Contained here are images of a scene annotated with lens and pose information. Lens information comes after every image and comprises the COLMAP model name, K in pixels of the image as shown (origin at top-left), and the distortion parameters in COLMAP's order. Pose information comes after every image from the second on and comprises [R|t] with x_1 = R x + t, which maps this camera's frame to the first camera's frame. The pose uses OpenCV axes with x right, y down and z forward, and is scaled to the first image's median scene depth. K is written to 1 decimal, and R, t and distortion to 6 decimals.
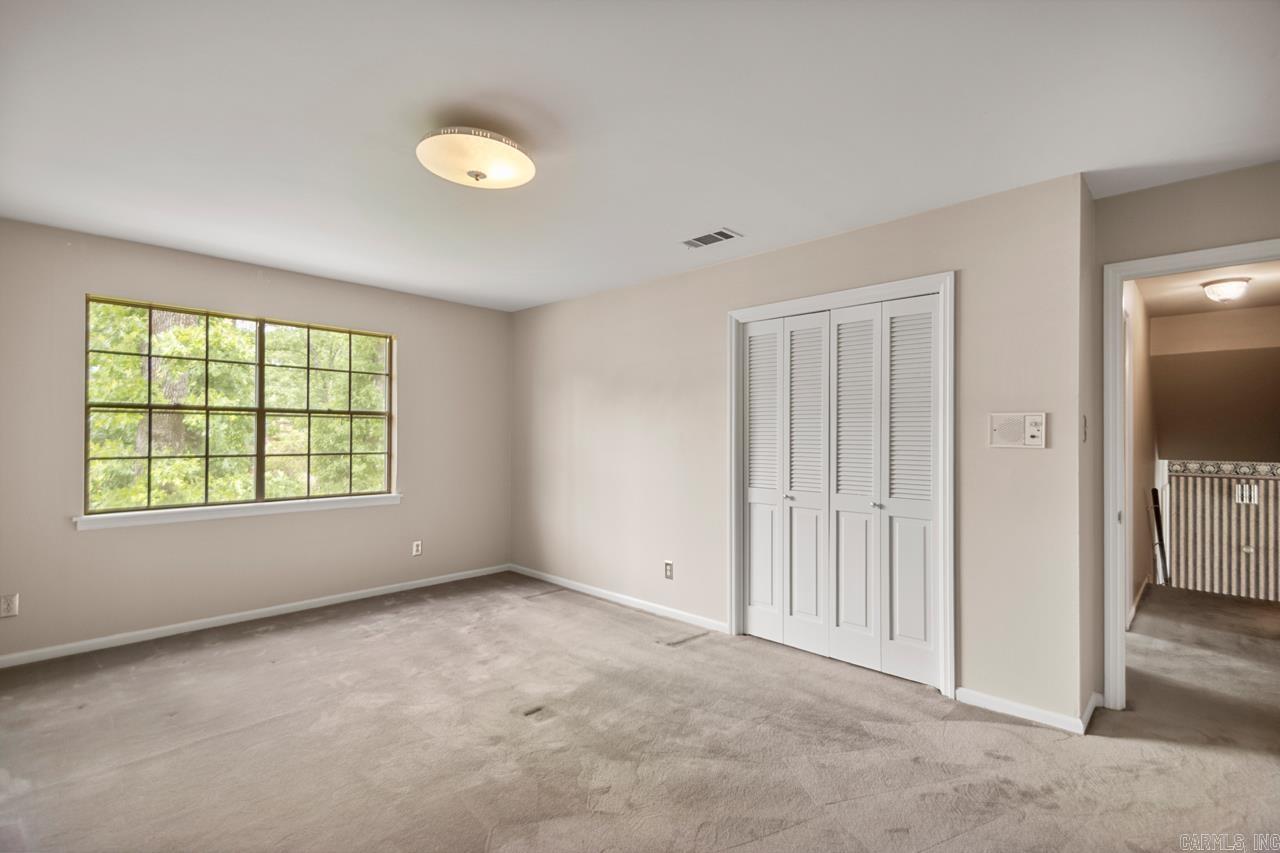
lens RADIAL K [[580.9, 0, 640.0], [0, 580.9, 426.5], [0, 0, 1]] dist [0.000211, 0.000004]
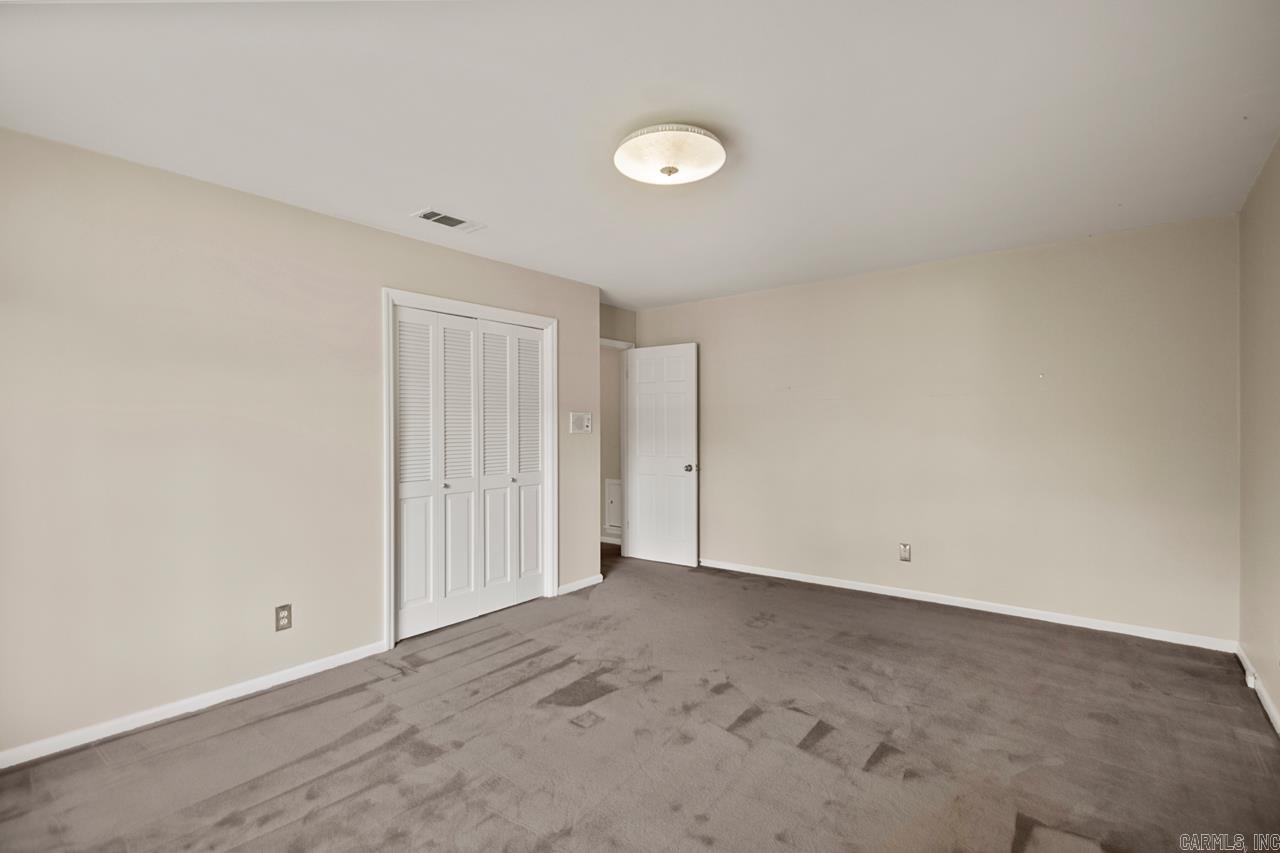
lens RADIAL K [[609.3, 0, 640.0], [0, 609.3, 426.5], [0, 0, 1]] dist [0.014757, 0.000107]
pose [[-0.106172, -0.001426, 0.994347, -0.921109], [-0.006707, 0.999977, 0.000718, 0.011909], [-0.994325, -0.006593, -0.106179, 0.800316]]
